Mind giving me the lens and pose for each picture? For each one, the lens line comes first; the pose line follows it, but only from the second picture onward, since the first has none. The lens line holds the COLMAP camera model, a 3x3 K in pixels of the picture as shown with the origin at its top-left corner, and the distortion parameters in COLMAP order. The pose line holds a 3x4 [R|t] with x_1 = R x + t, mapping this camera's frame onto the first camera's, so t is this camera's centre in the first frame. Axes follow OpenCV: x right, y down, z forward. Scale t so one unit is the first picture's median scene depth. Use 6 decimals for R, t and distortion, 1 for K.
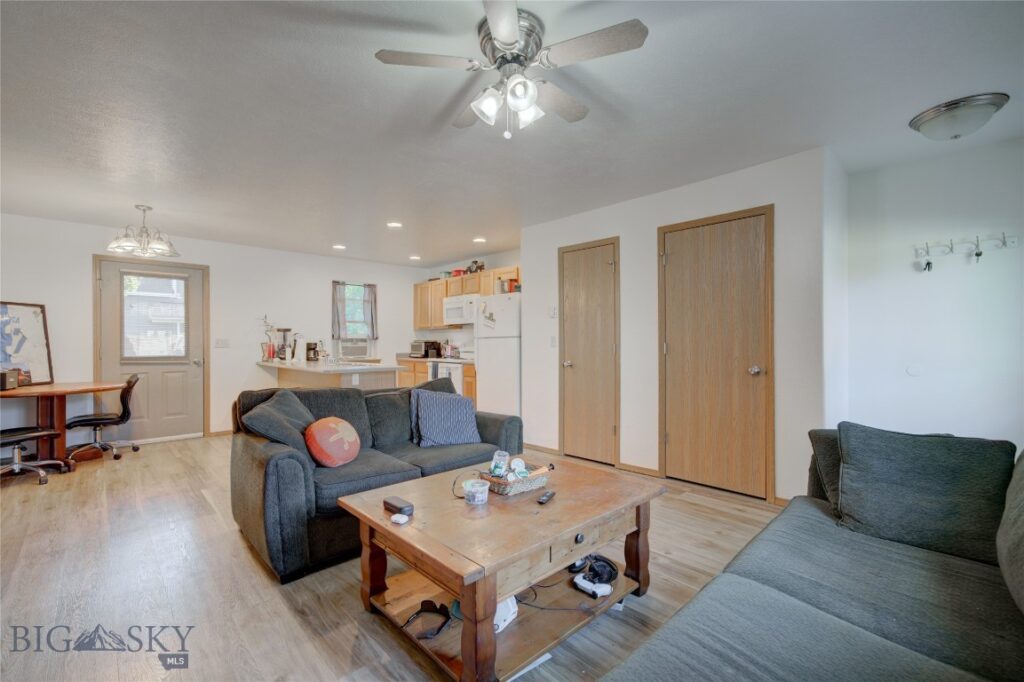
lens RADIAL K [[452.6, 0, 509.1], [0, 452.6, 342.7], [0, 0, 1]] dist [-0.000688, 0.000305]
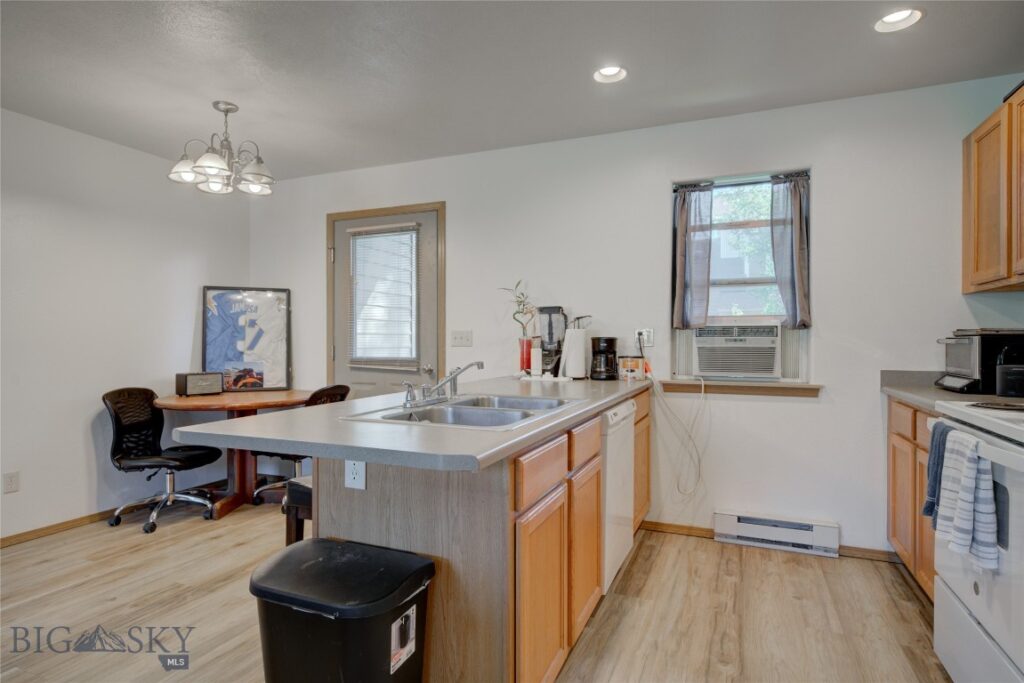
lens RADIAL K [[545.7, 0, 508.5], [0, 545.7, 344.0], [0, 0, 1]] dist [-0.013185, -0.001322]
pose [[0.402478, 0.006539, -0.915406, -0.007673], [-0.002541, 0.999979, 0.006025, 0.004096], [0.915426, -0.000099, 0.402486, 0.790350]]
